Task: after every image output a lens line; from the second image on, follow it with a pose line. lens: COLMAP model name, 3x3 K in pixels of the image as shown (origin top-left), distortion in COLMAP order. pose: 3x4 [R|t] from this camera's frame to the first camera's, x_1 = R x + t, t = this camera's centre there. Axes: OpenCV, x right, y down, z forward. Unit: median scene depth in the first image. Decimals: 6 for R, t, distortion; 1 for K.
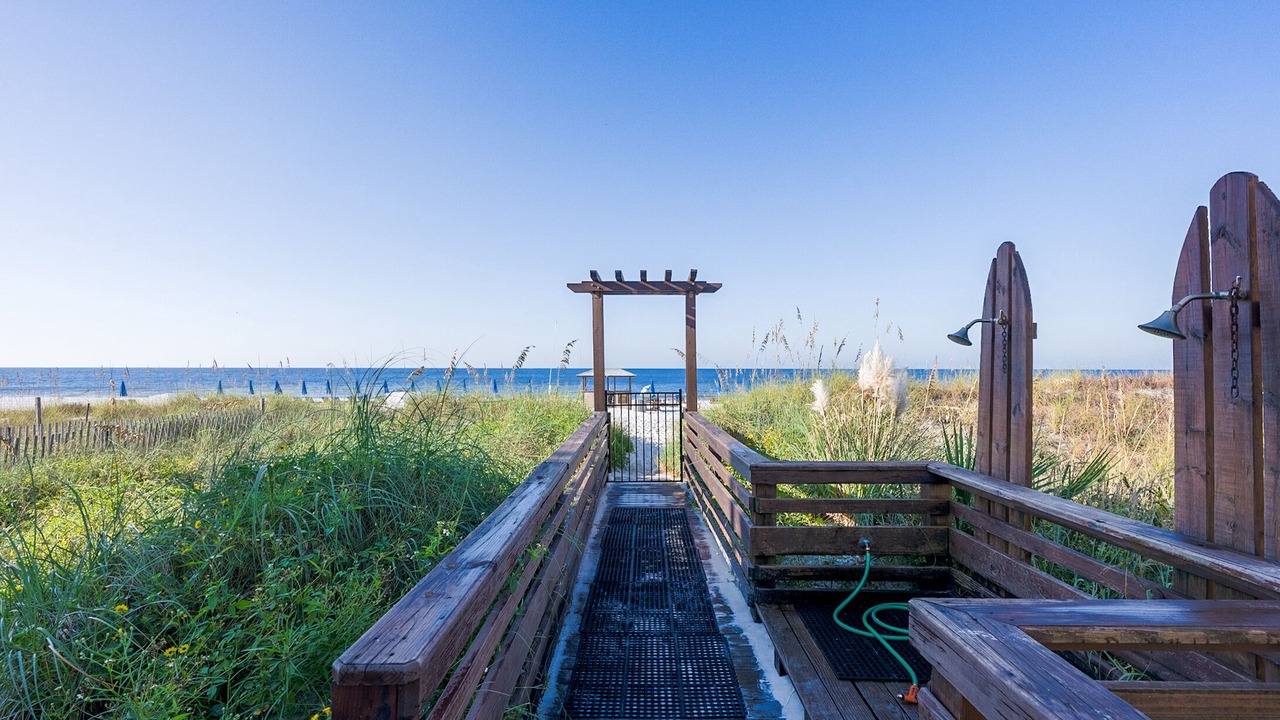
lens RADIAL K [[496.8, 0, 642.2], [0, 496.8, 369.1], [0, 0, 1]] dist [-0.025932, 0.009575]
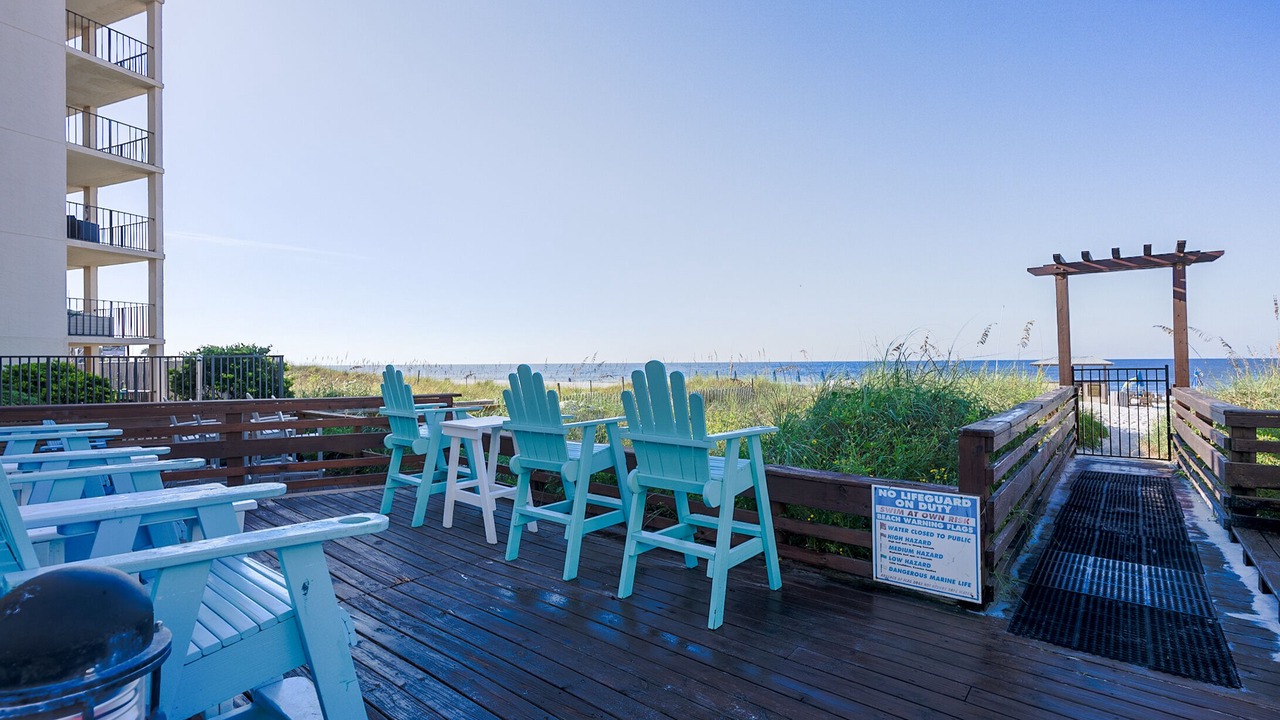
lens RADIAL K [[604.4, 0, 640.0], [0, 604.4, 360.0], [0, 0, 1]] dist [-0.002851, 0.000117]
pose [[0.773077, -0.012703, -0.634185, 0.029655], [-0.002422, 0.999733, -0.022978, 0.061708], [0.634307, 0.019300, 0.772840, -0.569180]]
